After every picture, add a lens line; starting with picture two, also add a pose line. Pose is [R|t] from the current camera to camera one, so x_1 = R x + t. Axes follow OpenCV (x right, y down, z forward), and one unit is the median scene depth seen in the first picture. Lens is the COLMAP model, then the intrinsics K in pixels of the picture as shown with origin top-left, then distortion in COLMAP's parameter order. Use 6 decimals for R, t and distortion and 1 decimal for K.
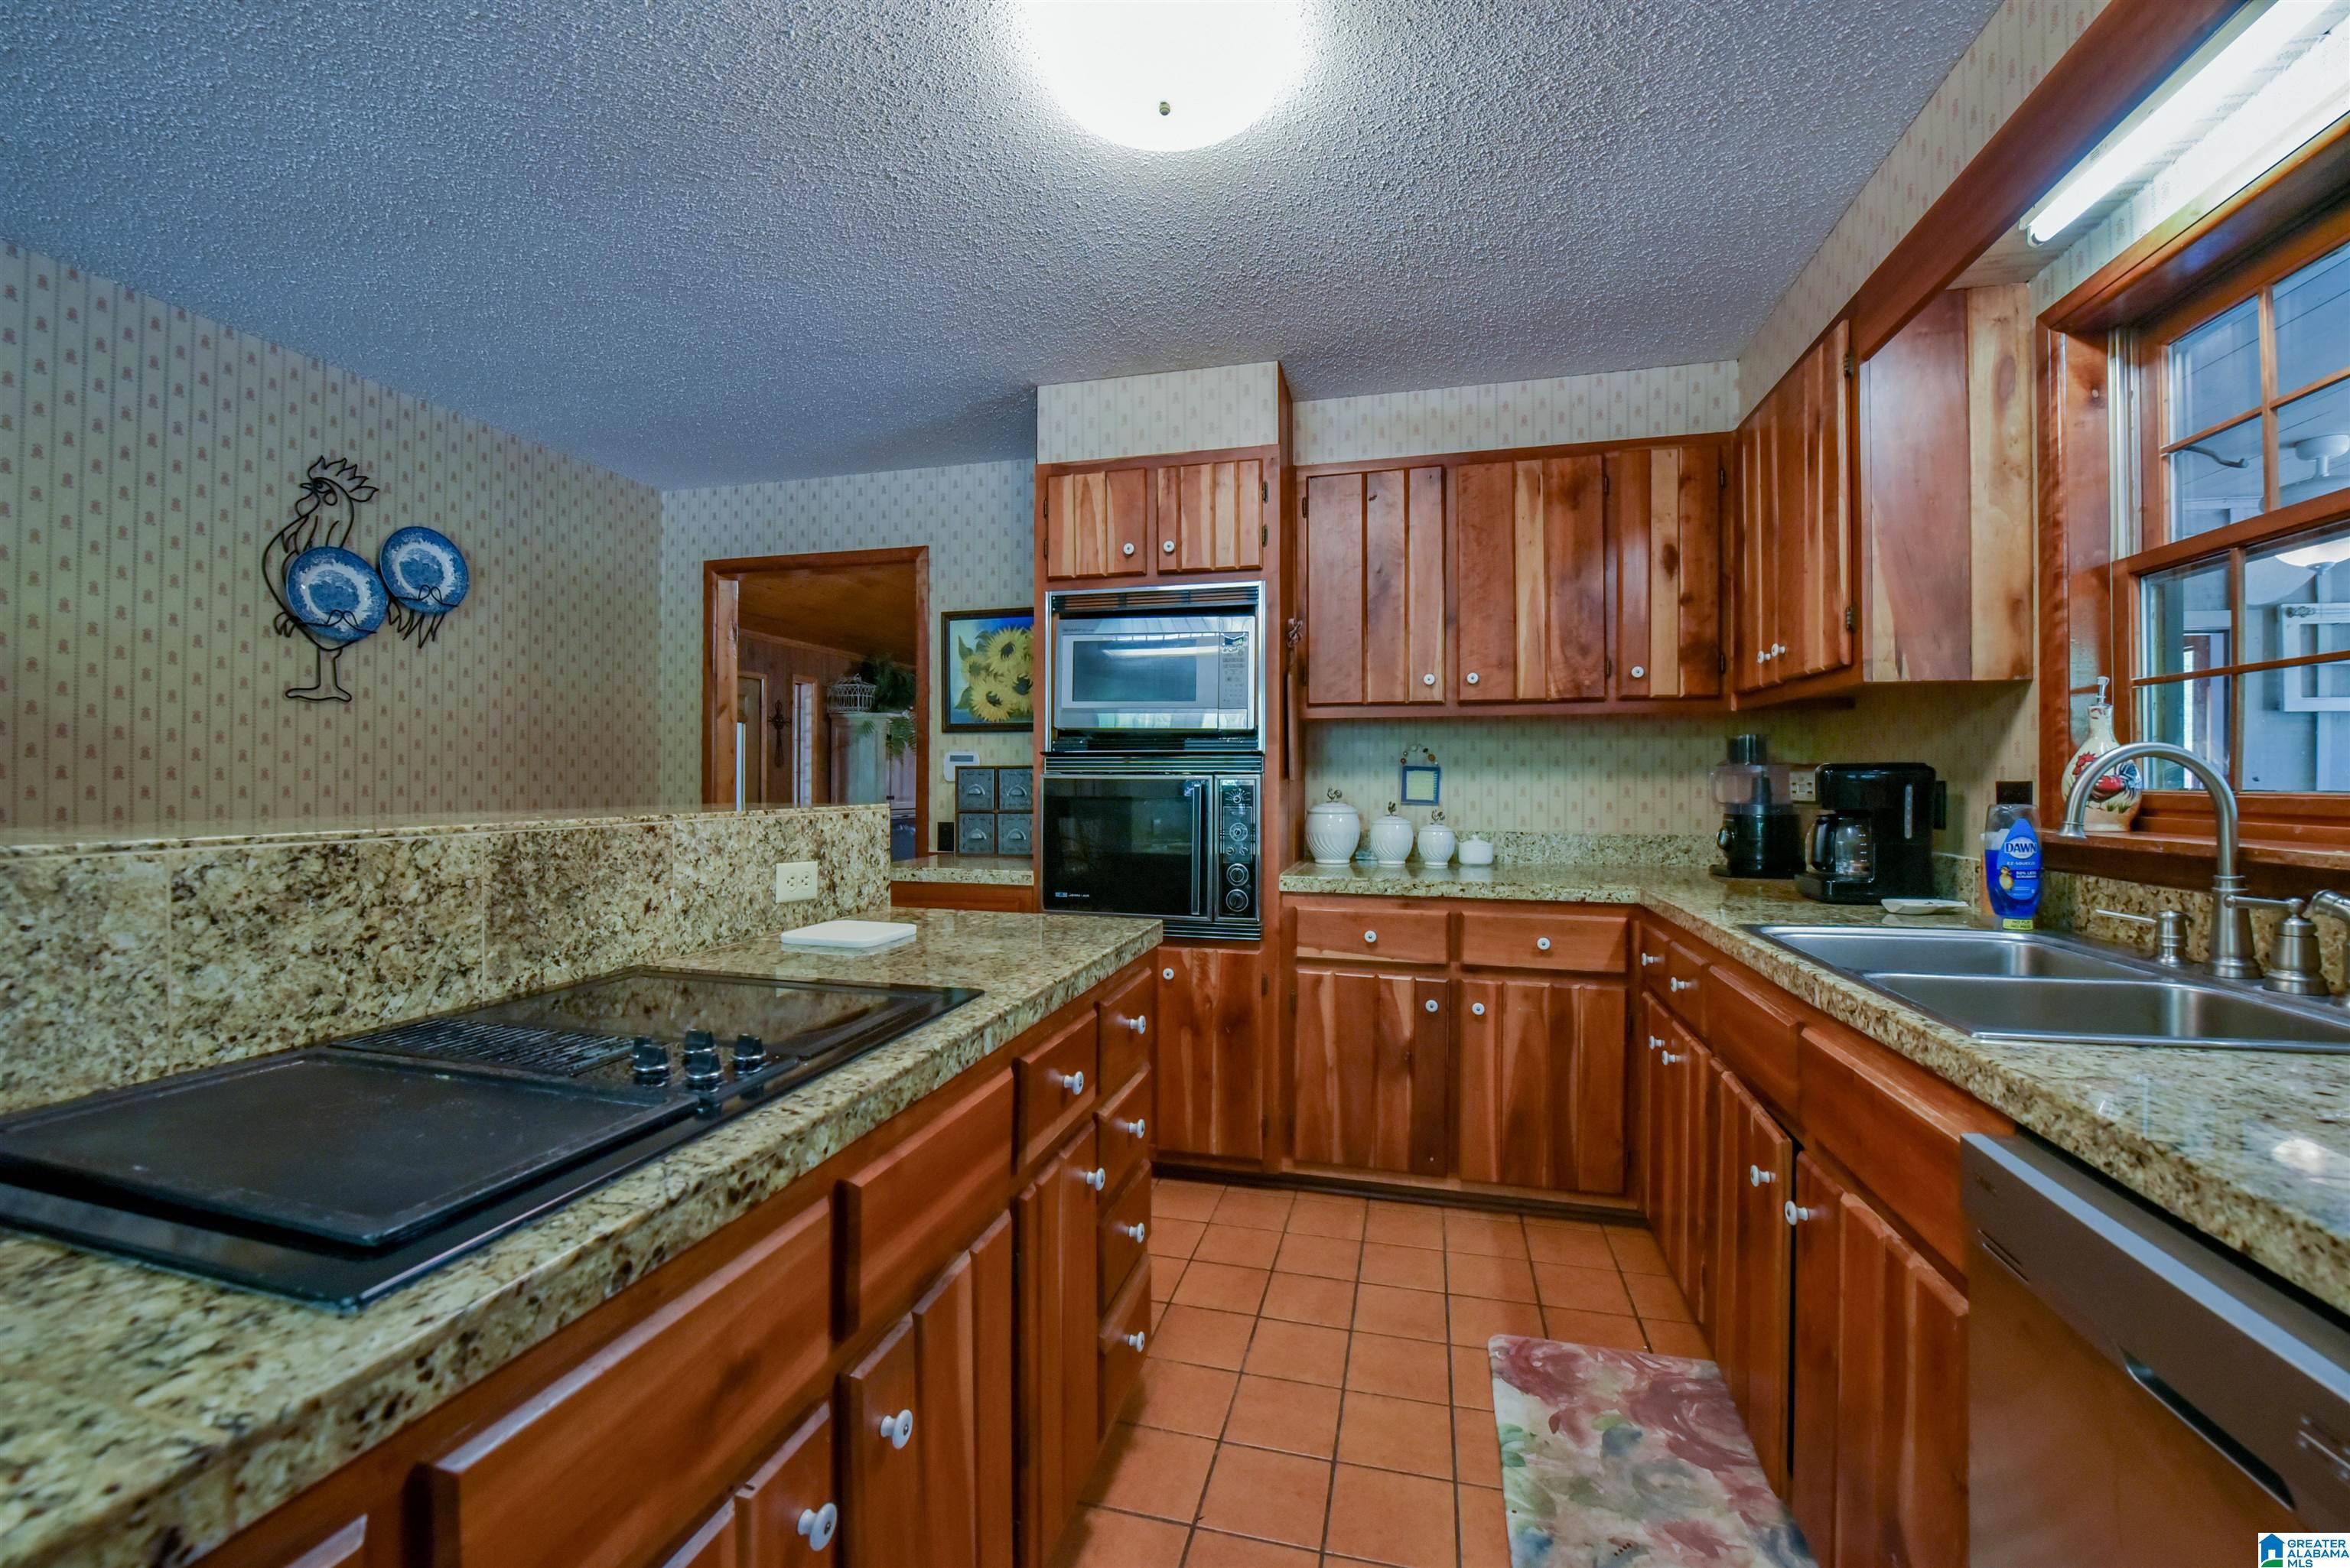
lens RADIAL K [[942.7, 0, 1178.3], [0, 942.7, 778.9], [0, 0, 1]] dist [-0.015401, -0.003080]
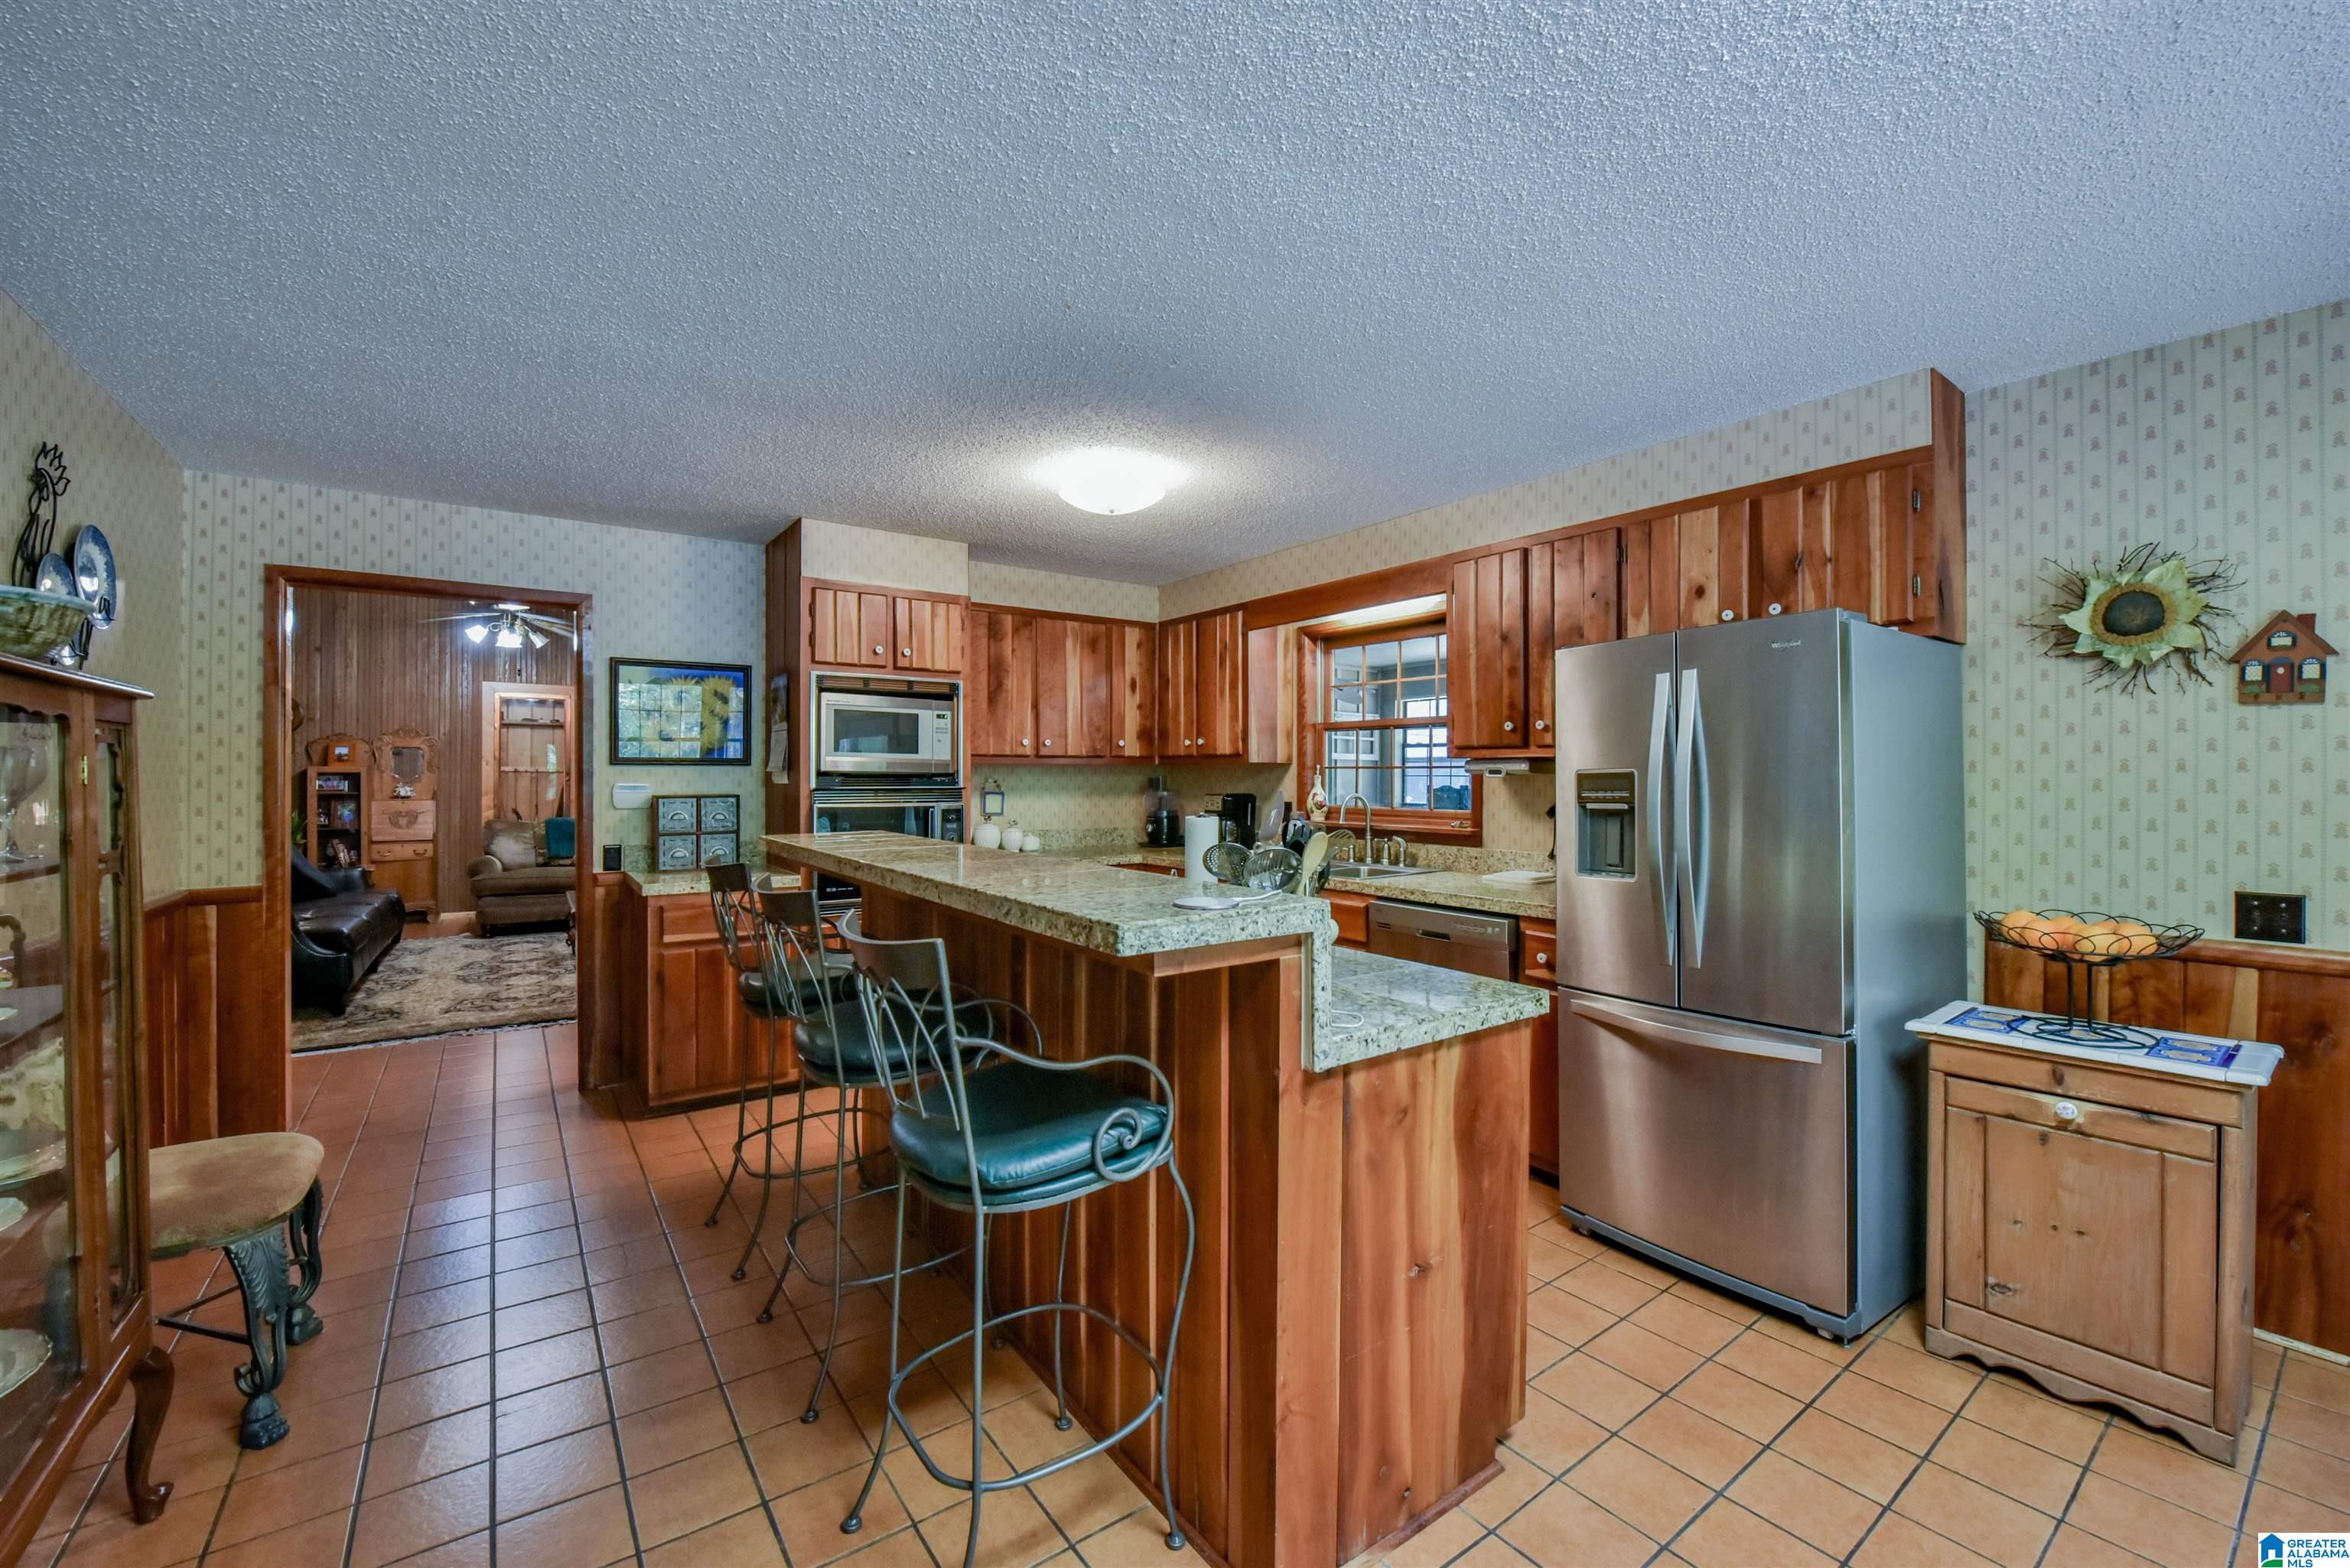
lens RADIAL K [[937.7, 0, 1179.0], [0, 937.7, 779.1], [0, 0, 1]] dist [-0.014352, -0.002954]
pose [[0.633873, -0.005120, 0.773420, -0.955467], [-0.000906, 0.999972, 0.007361, -0.057625], [-0.773437, -0.005367, 0.633851, -0.311625]]
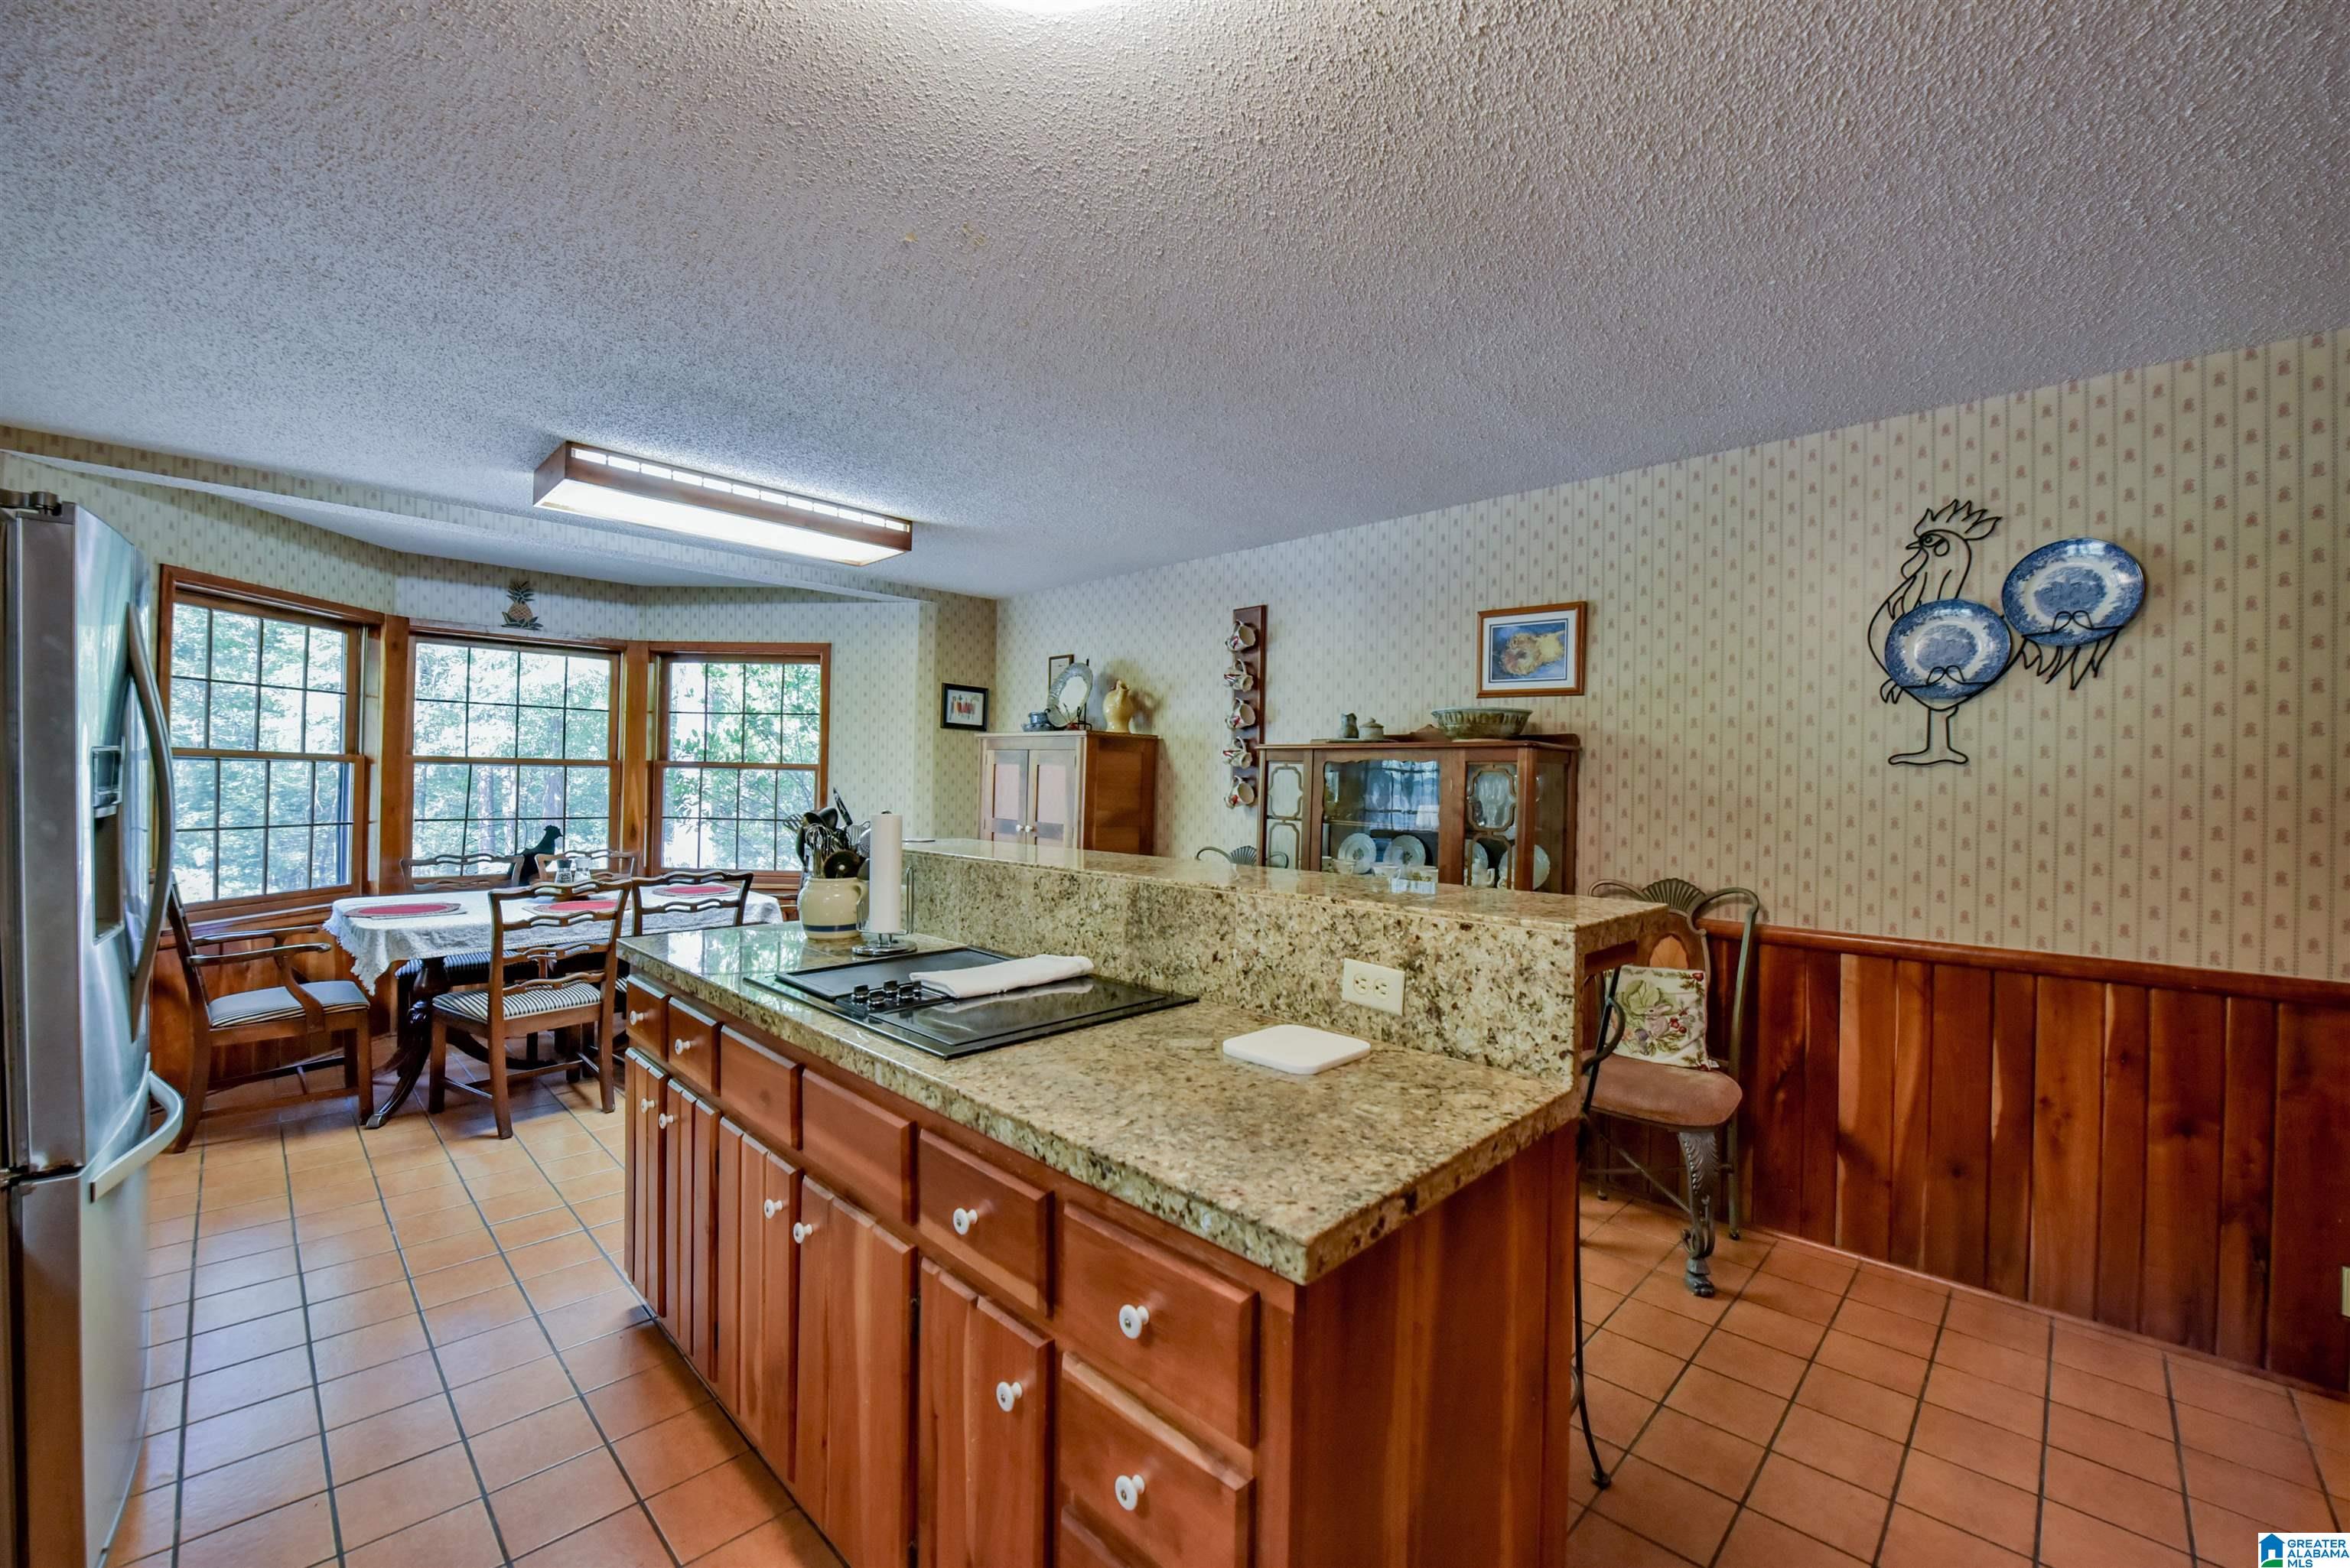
lens RADIAL K [[937.7, 0, 1179.0], [0, 937.7, 779.1], [0, 0, 1]] dist [-0.014352, -0.002954]
pose [[-0.501006, -0.017056, -0.865276, 0.296230], [-0.018697, 0.999786, -0.008881, -0.048674], [0.865242, 0.011729, -0.501217, 0.846572]]
